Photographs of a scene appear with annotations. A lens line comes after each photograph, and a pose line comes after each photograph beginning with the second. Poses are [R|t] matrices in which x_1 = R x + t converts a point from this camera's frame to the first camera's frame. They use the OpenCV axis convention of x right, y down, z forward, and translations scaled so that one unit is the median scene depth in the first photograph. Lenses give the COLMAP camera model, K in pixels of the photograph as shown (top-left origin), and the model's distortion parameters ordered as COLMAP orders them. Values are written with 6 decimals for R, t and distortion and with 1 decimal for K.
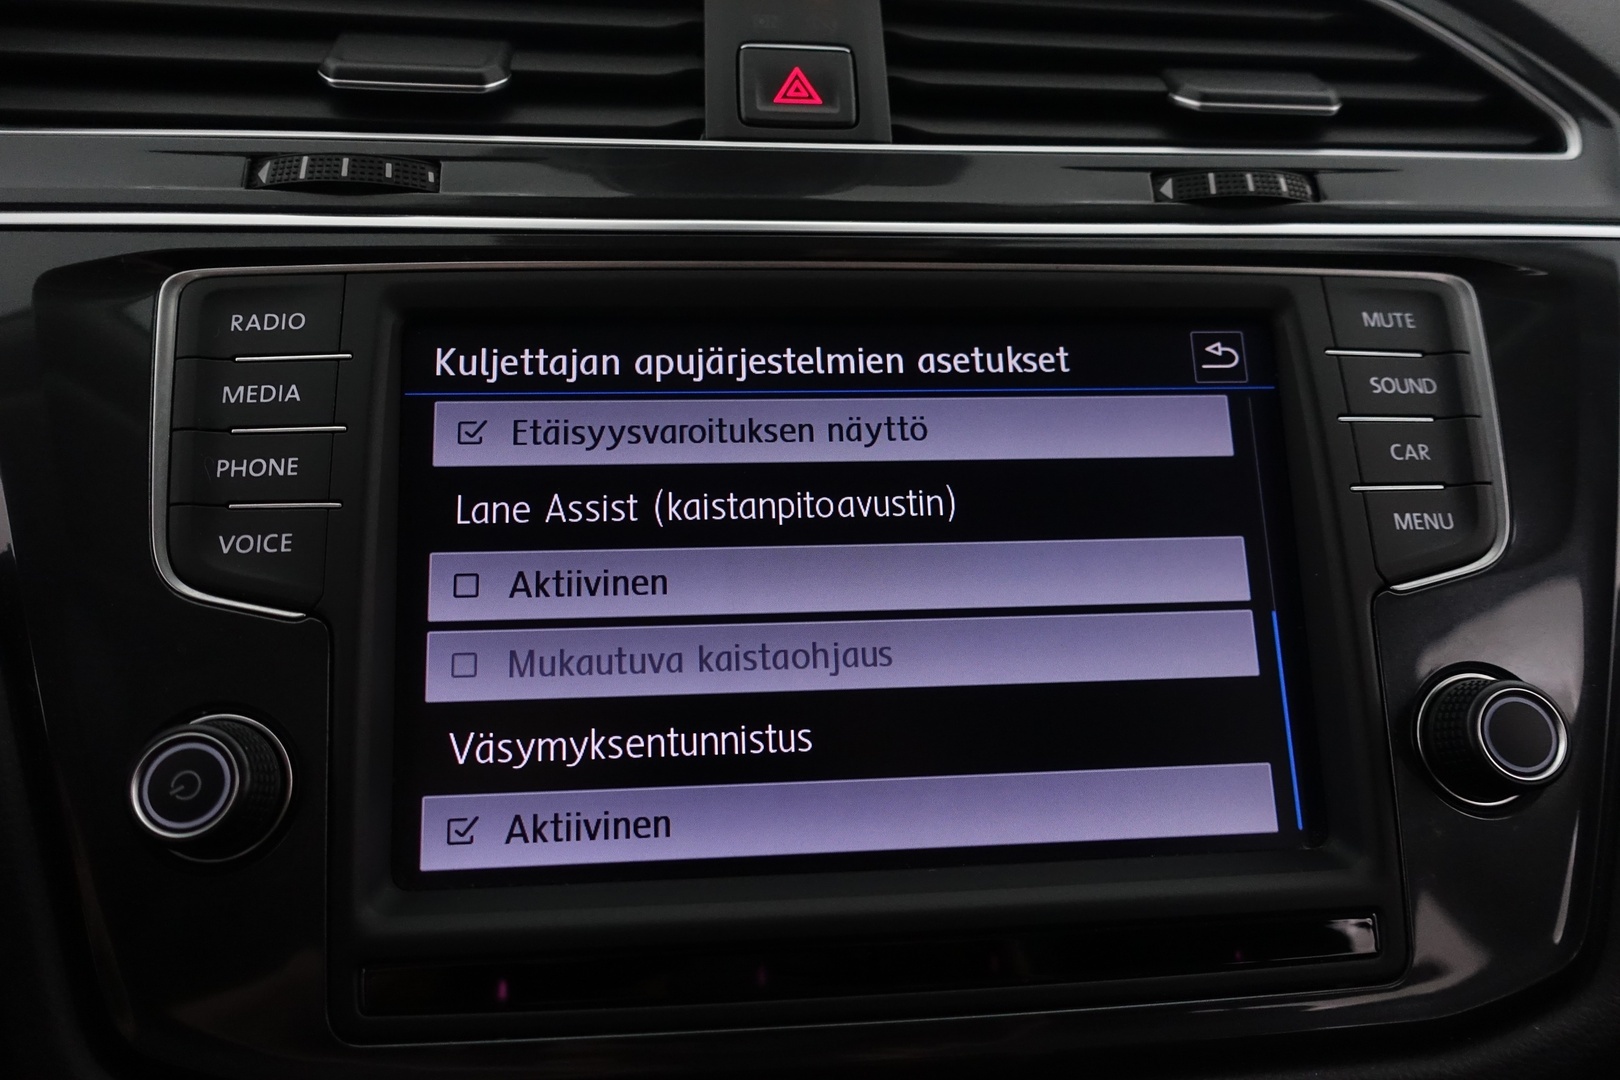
lens RADIAL K [[1113.1, 0, 805.8], [0, 1113.1, 543.7], [0, 0, 1]] dist [0.005759, -0.006215]
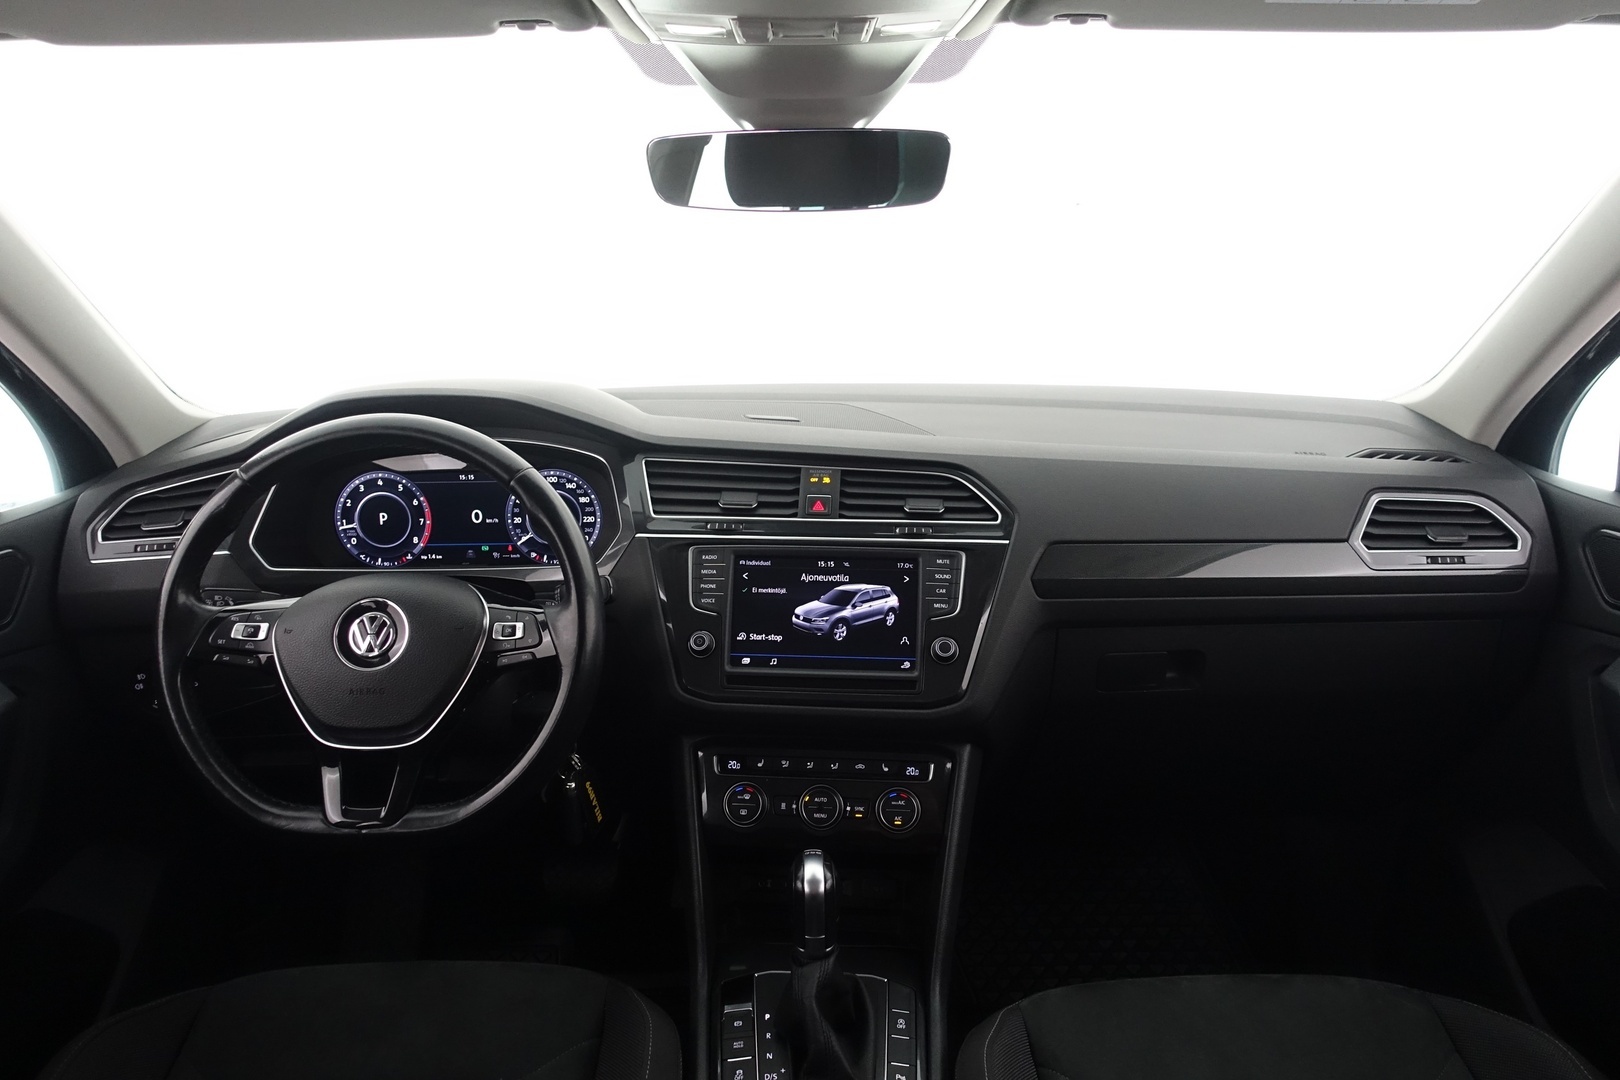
lens RADIAL K [[1113.1, 0, 789.2], [0, 1113.1, 541.7], [0, 0, 1]] dist [0.005759, -0.006215]
pose [[0.982239, 0.029566, -0.185288, 0.774607], [-0.042856, 0.996755, -0.068141, 0.059182], [0.182672, 0.074871, 0.980319, -3.727036]]
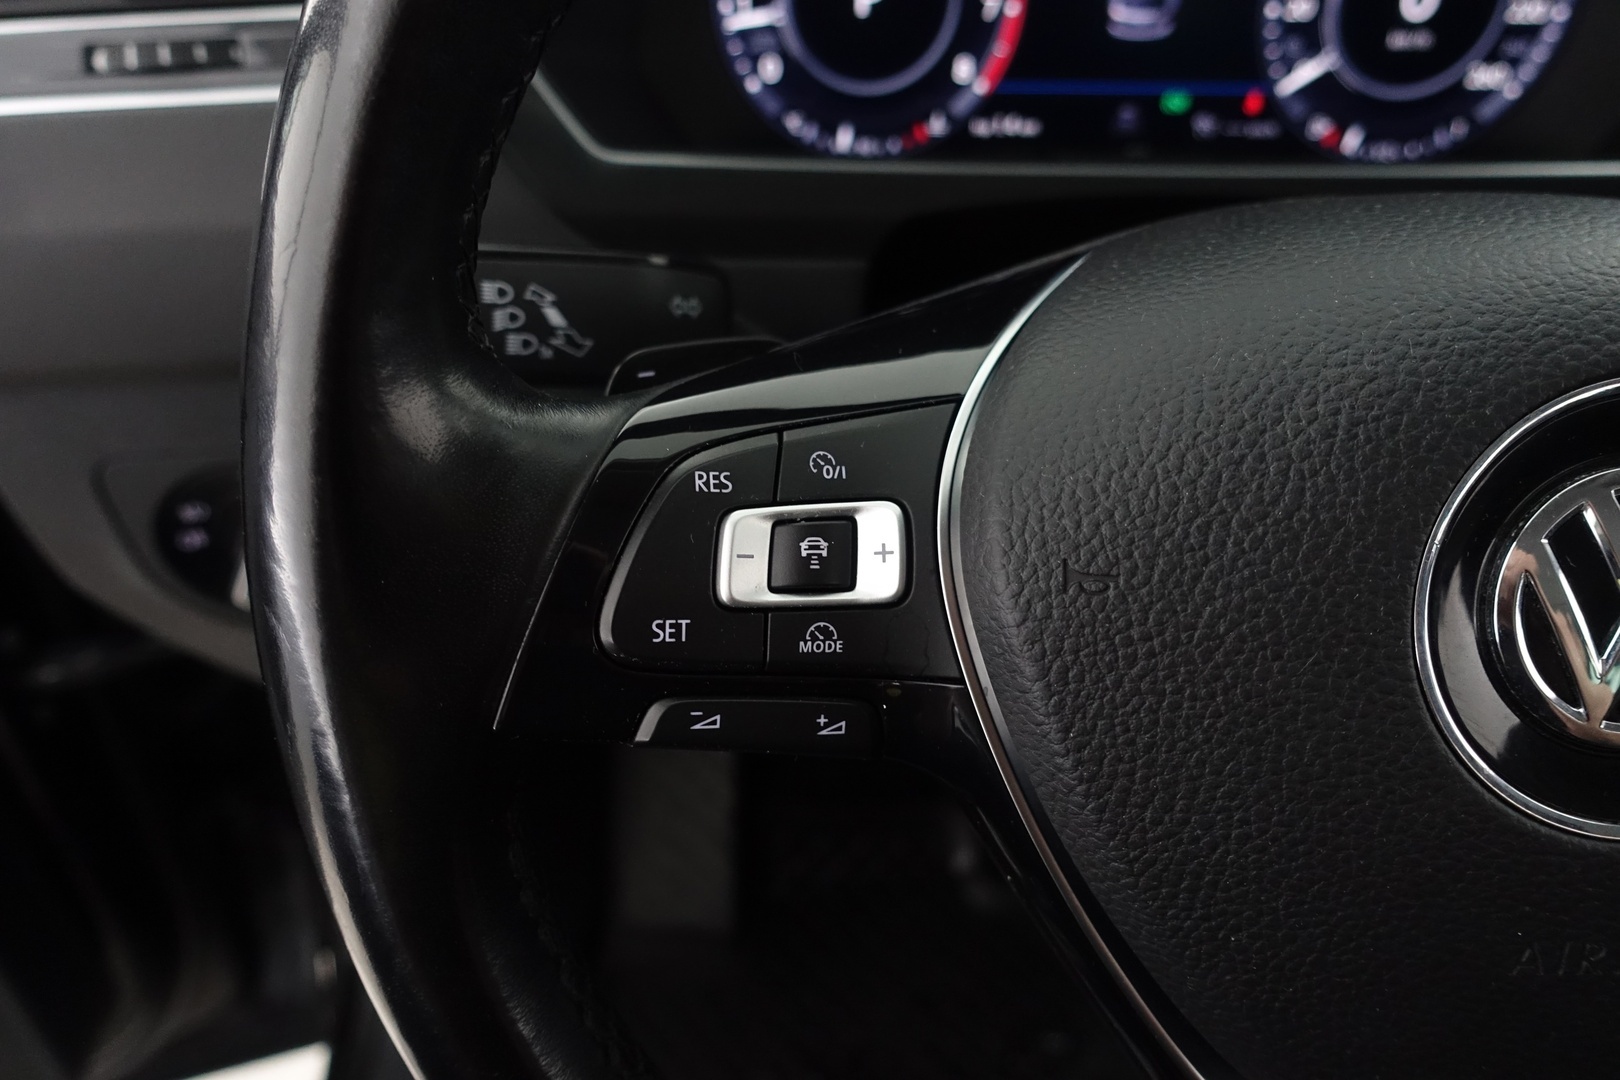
lens RADIAL K [[1113.1, 0, 806.3], [0, 1113.1, 532.0], [0, 0, 1]] dist [0.005759, -0.006215]
pose [[0.979955, 0.114935, -0.162723, -1.889257], [-0.064892, 0.956407, 0.284737, -0.029624], [0.188356, -0.268469, 0.944694, -0.633059]]
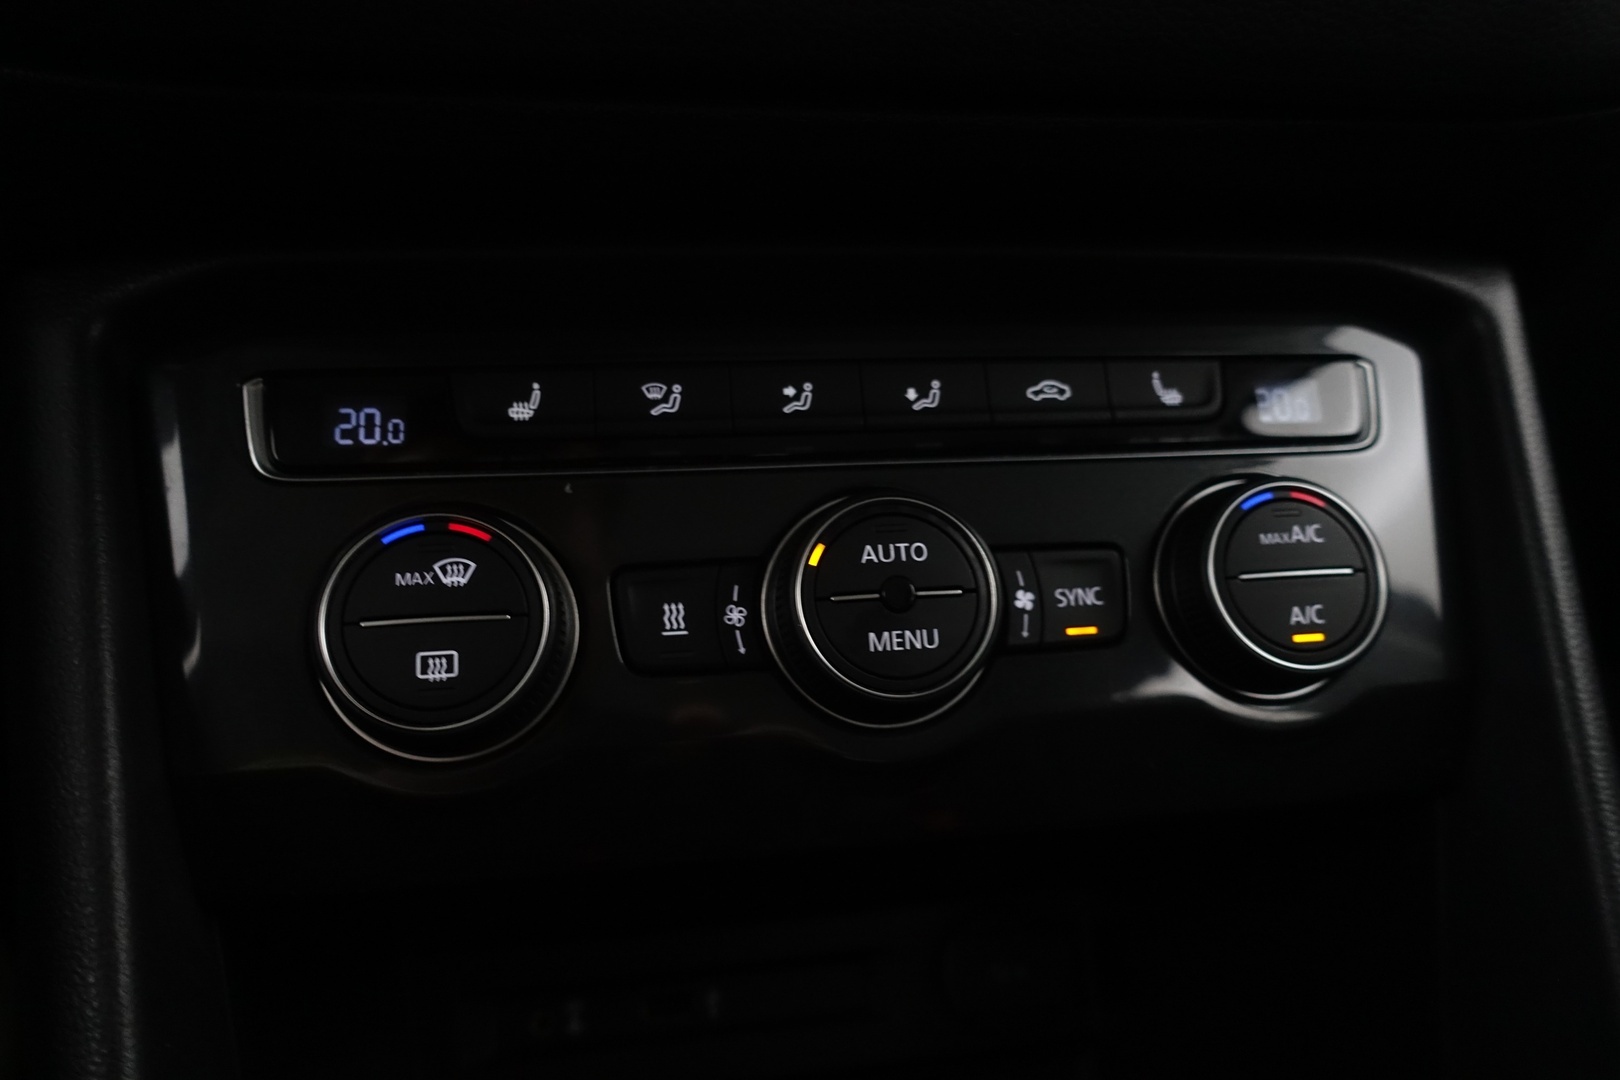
lens RADIAL K [[1113.1, 0, 806.4], [0, 1113.1, 541.9], [0, 0, 1]] dist [0.005759, -0.006215]
pose [[0.995494, -0.028544, 0.090428, -0.079320], [0.035867, 0.996116, -0.080420, 0.880876], [-0.087781, 0.083301, 0.992651, 0.200958]]
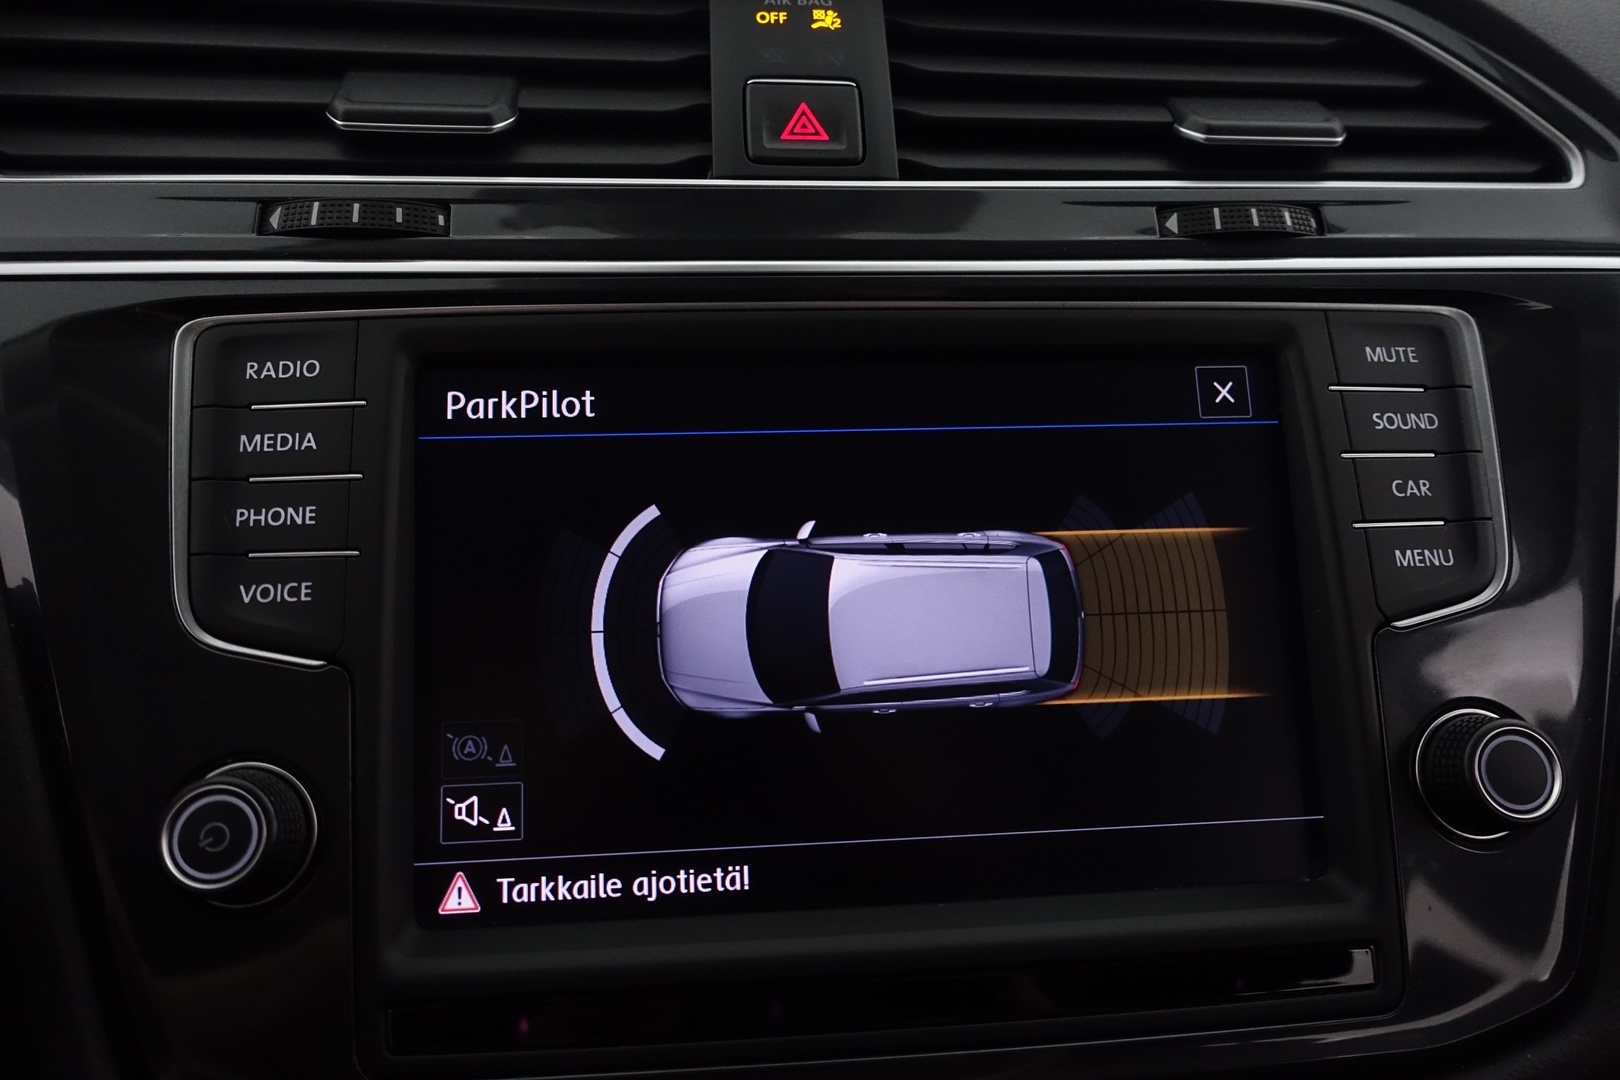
lens RADIAL K [[1113.1, 0, 802.3], [0, 1113.1, 546.3], [0, 0, 1]] dist [0.005759, -0.006215]
pose [[0.999985, -0.005374, 0.001030, -0.012928], [0.005343, 0.999584, 0.028338, -0.061178], [-0.001182, -0.028332, 0.999598, -0.013557]]
